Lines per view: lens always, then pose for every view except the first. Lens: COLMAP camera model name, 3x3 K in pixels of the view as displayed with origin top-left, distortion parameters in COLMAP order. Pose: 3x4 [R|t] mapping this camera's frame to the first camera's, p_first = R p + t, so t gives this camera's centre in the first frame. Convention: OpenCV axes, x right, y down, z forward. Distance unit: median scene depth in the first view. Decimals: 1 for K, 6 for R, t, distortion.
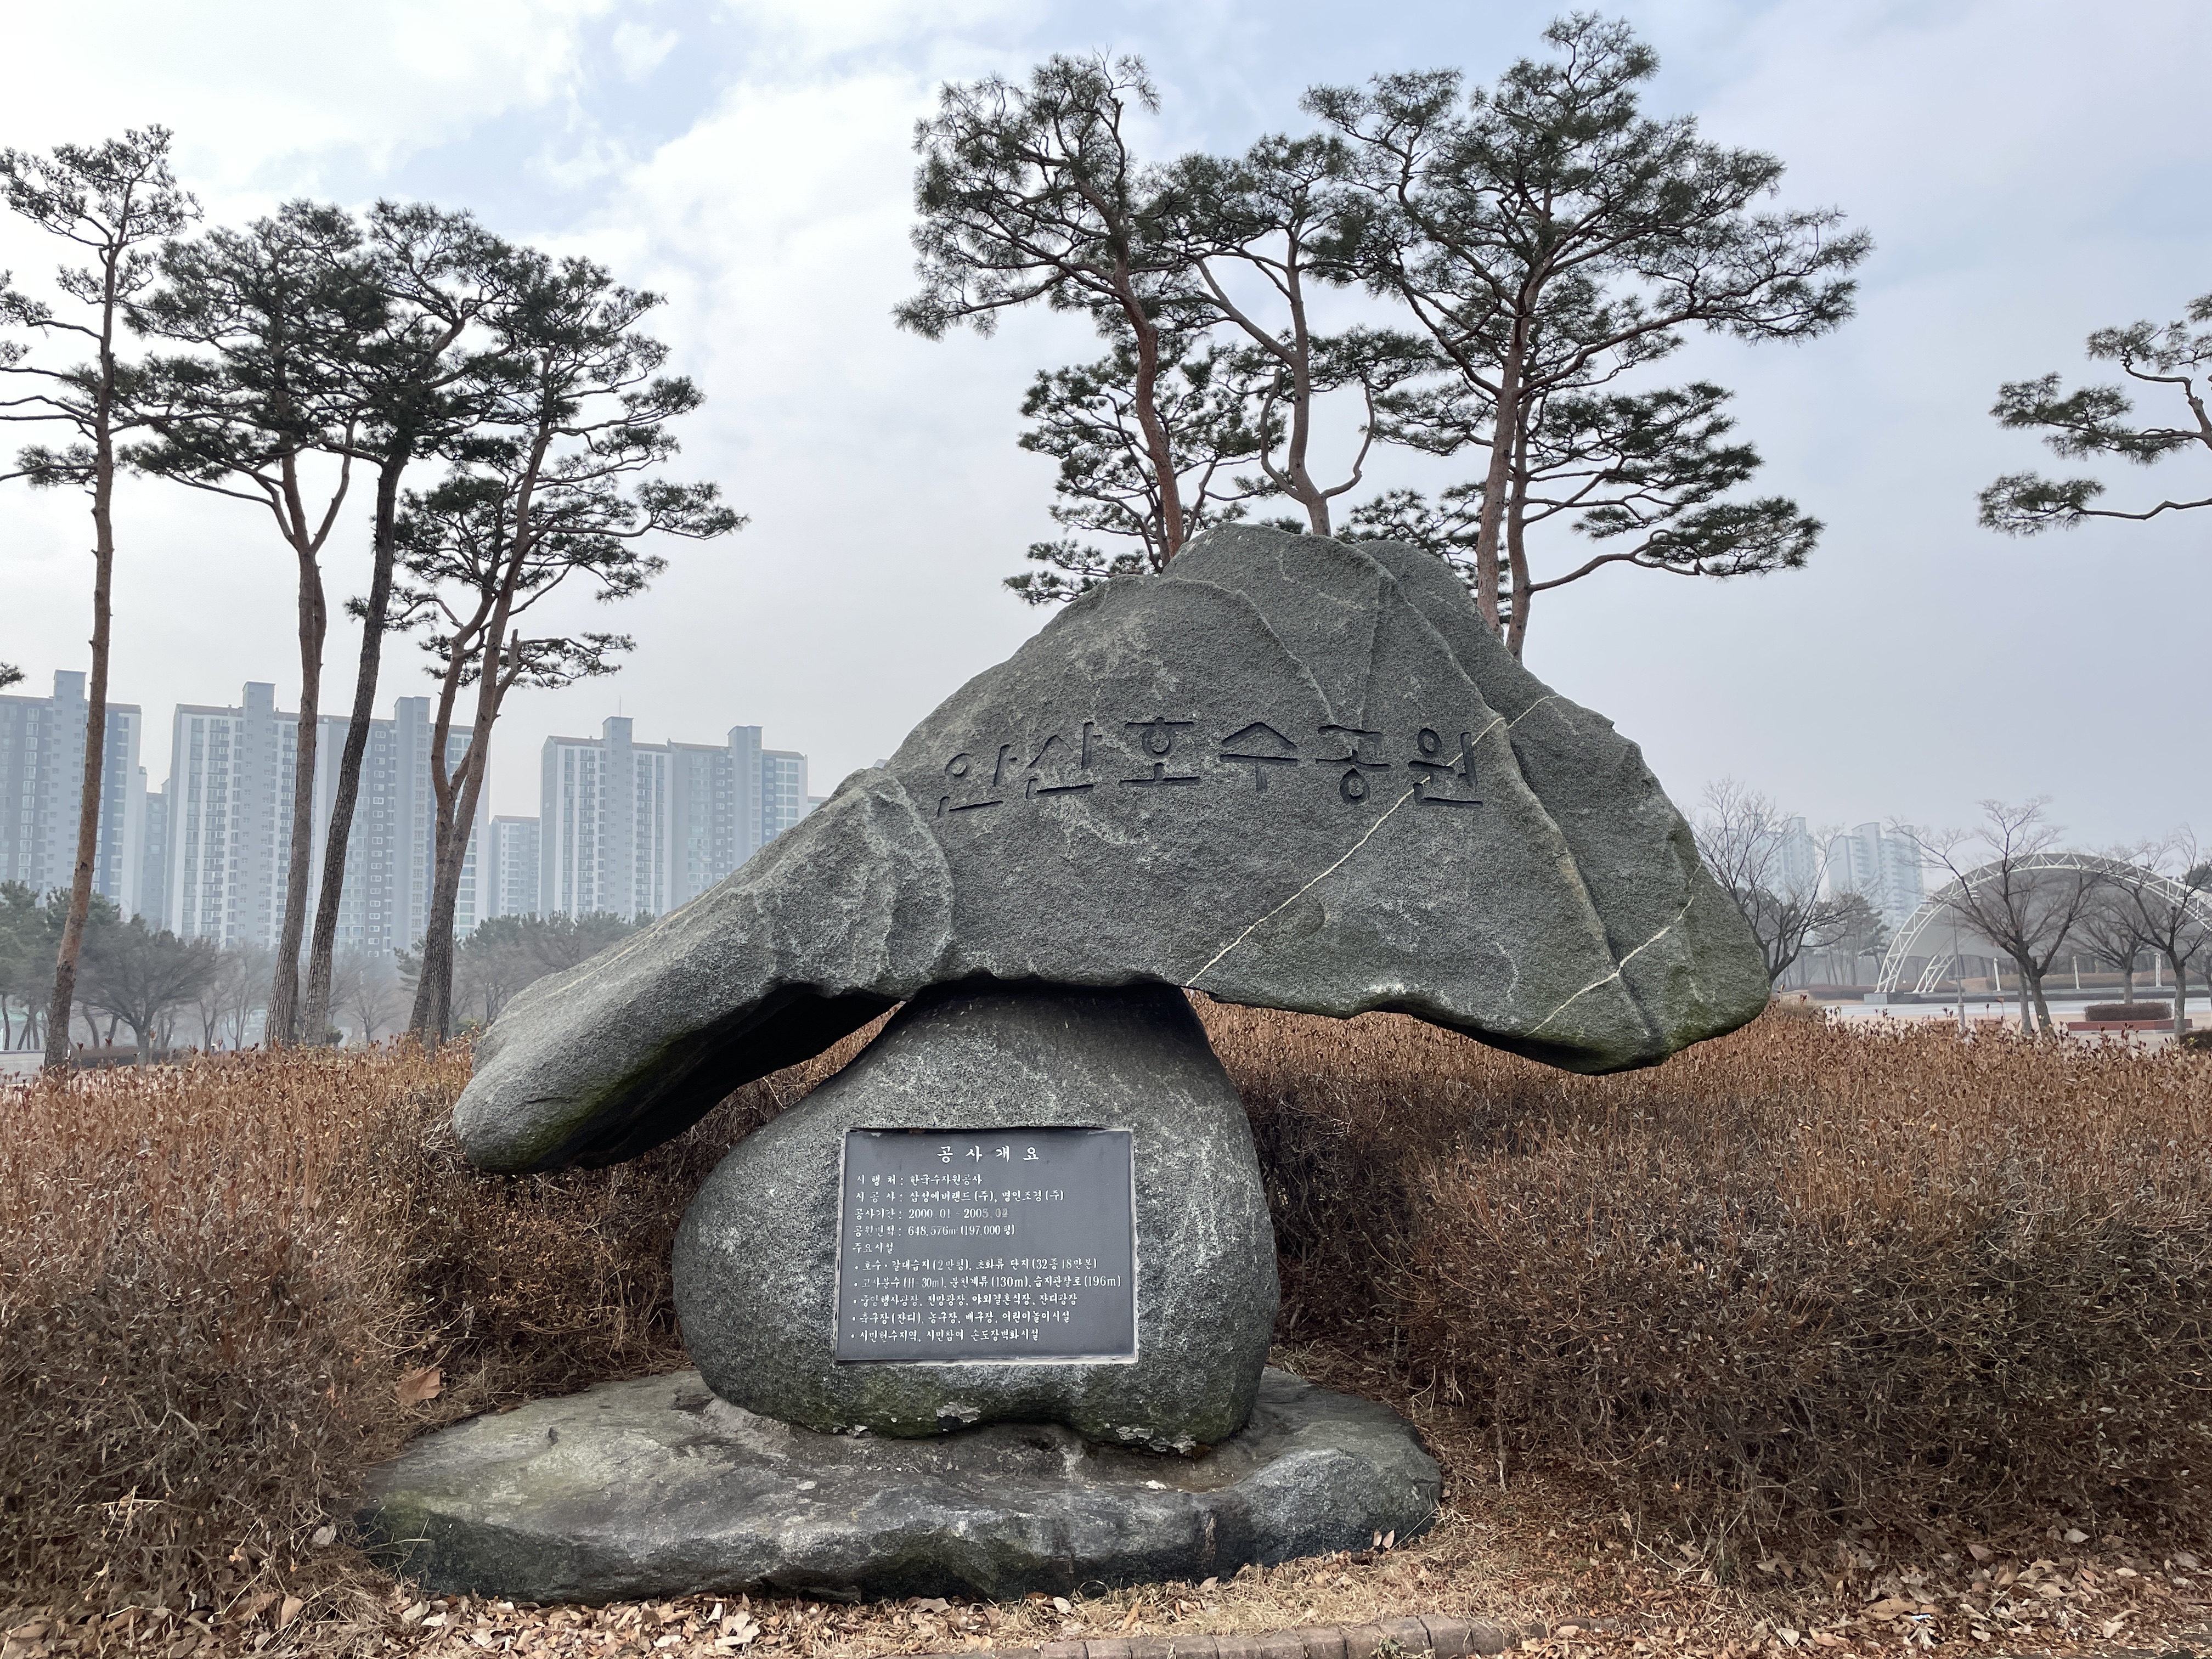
lens RADIAL K [[1665.3, 0, 1109.2], [0, 1665.3, 772.7], [0, 0, 1]] dist [0.093306, -0.129784]
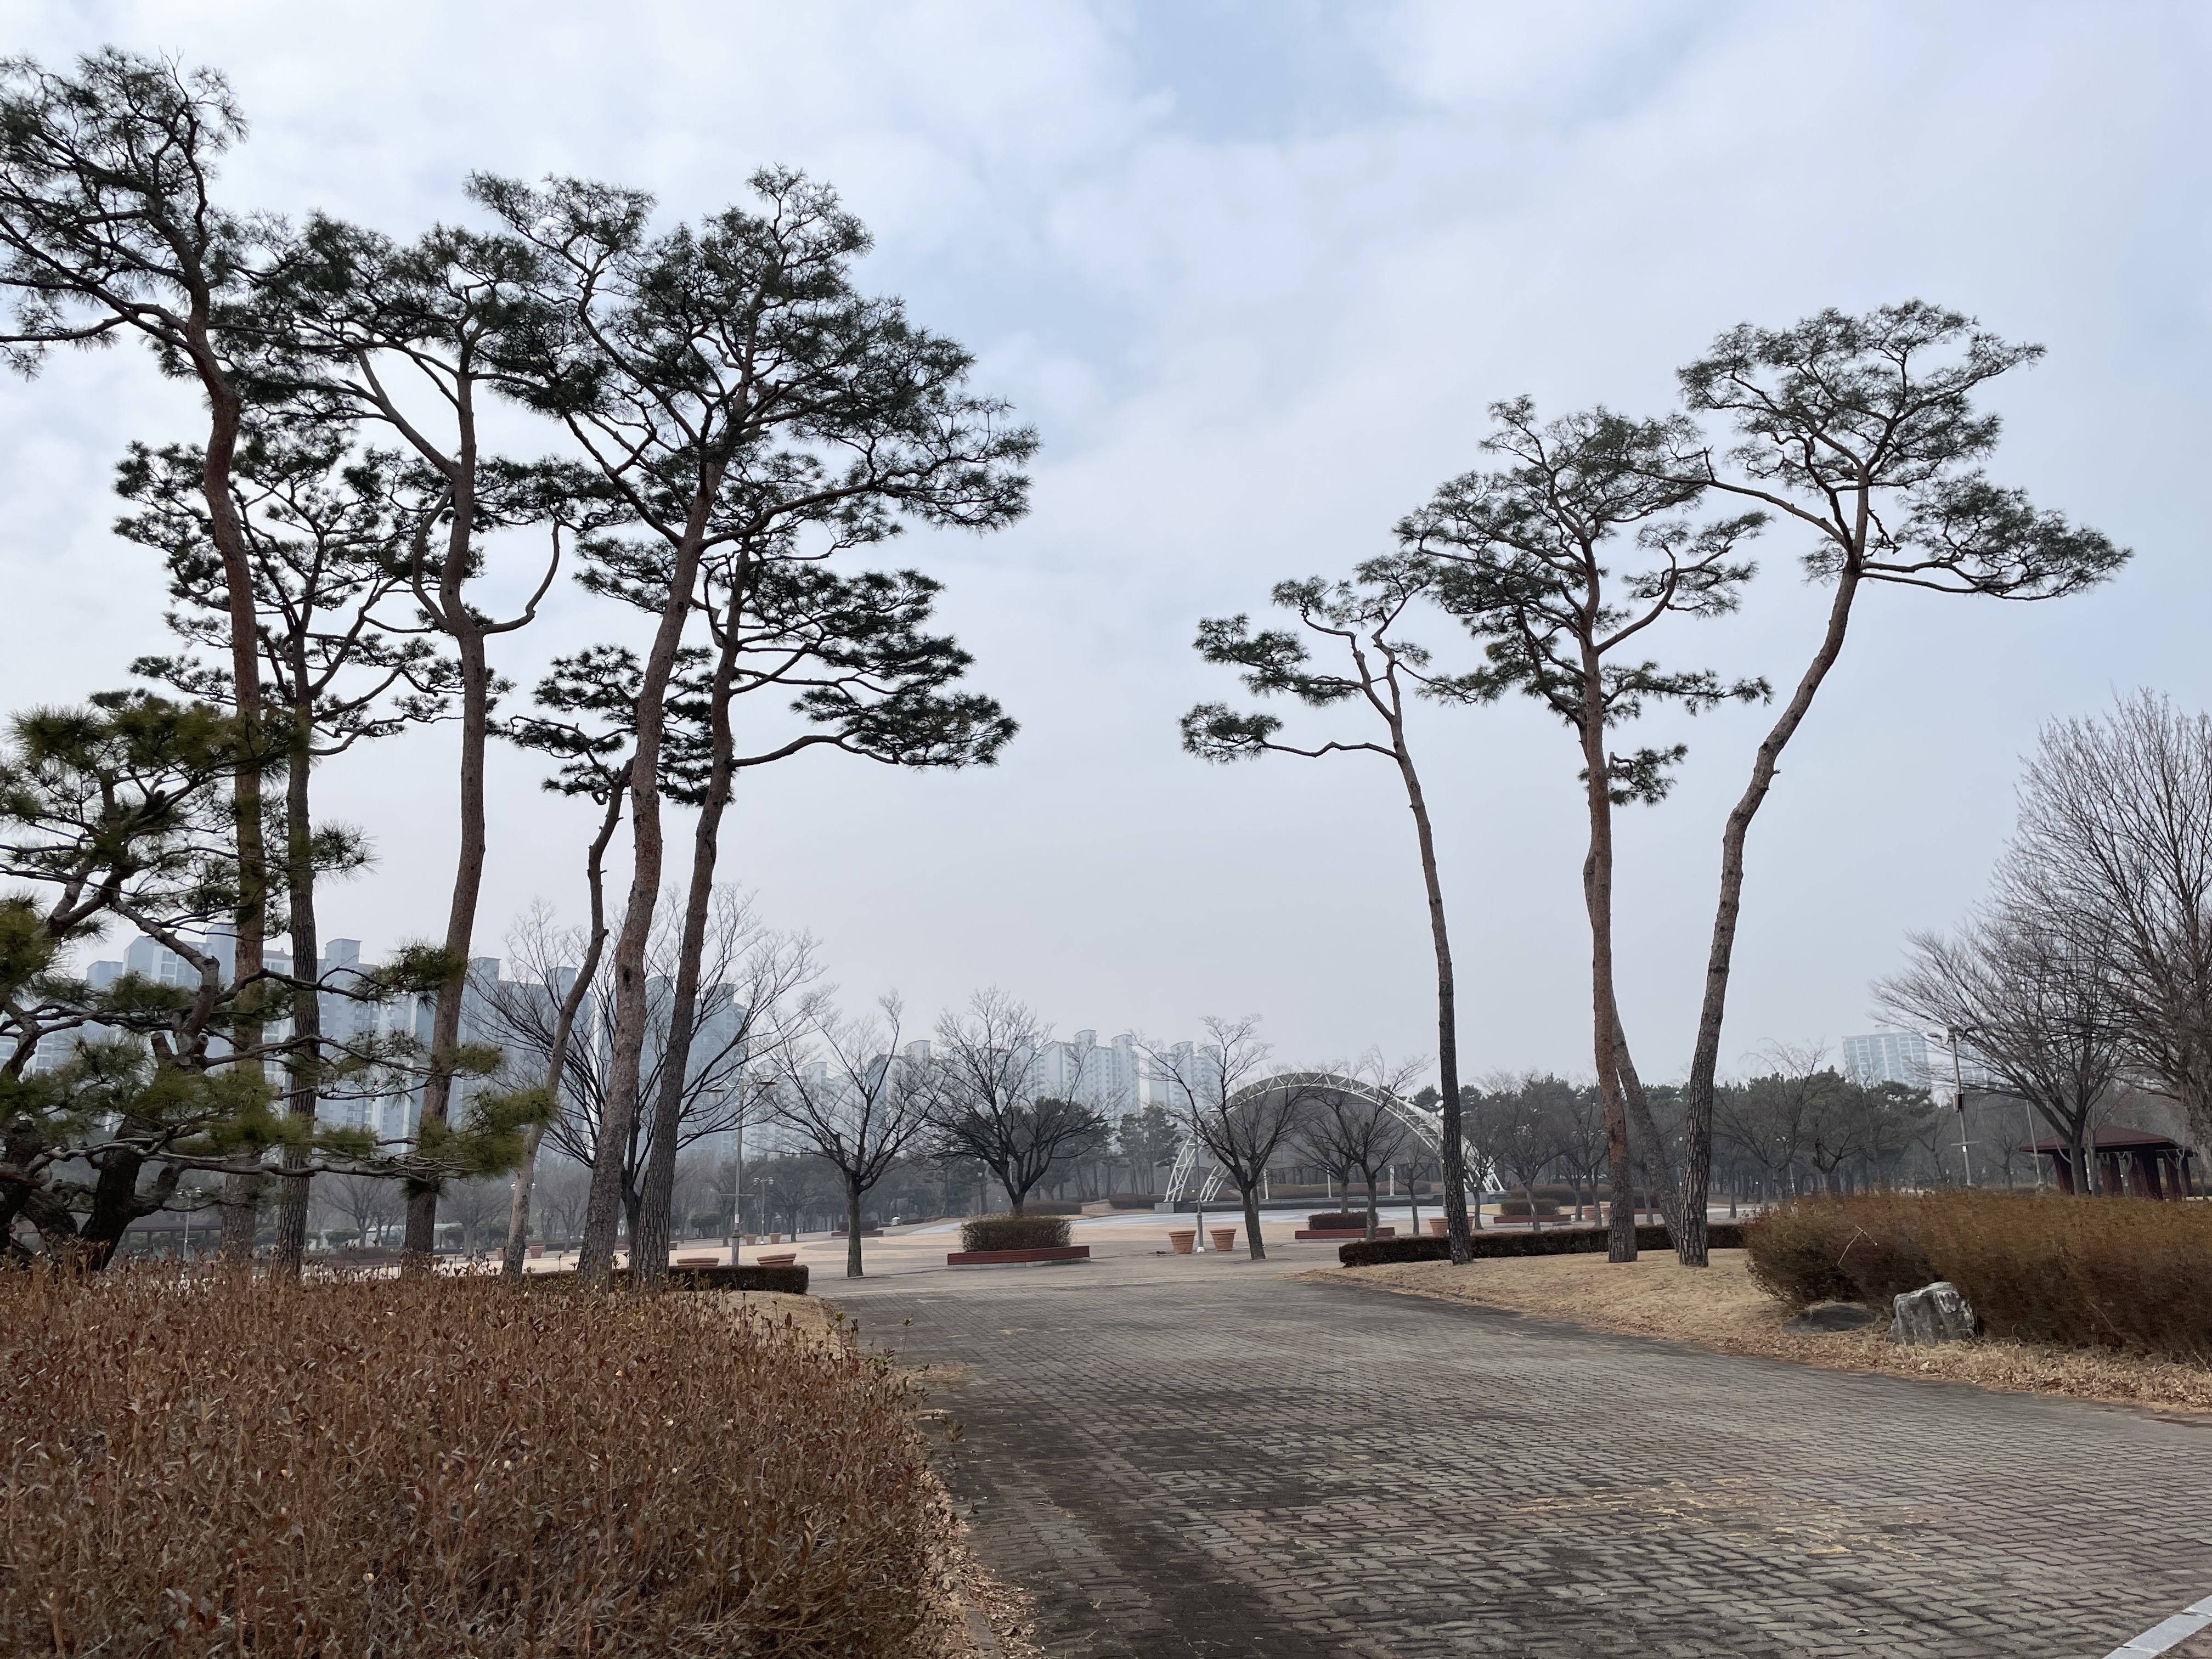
lens RADIAL K [[1665.3, 0, 1109.2], [0, 1665.3, 772.7], [0, 0, 1]] dist [0.093306, -0.129784]
pose [[0.926136, 0.091414, 0.365945, 0.105402], [-0.046386, 0.990426, -0.130018, 0.005621], [-0.374326, 0.103439, 0.921510, 0.069548]]
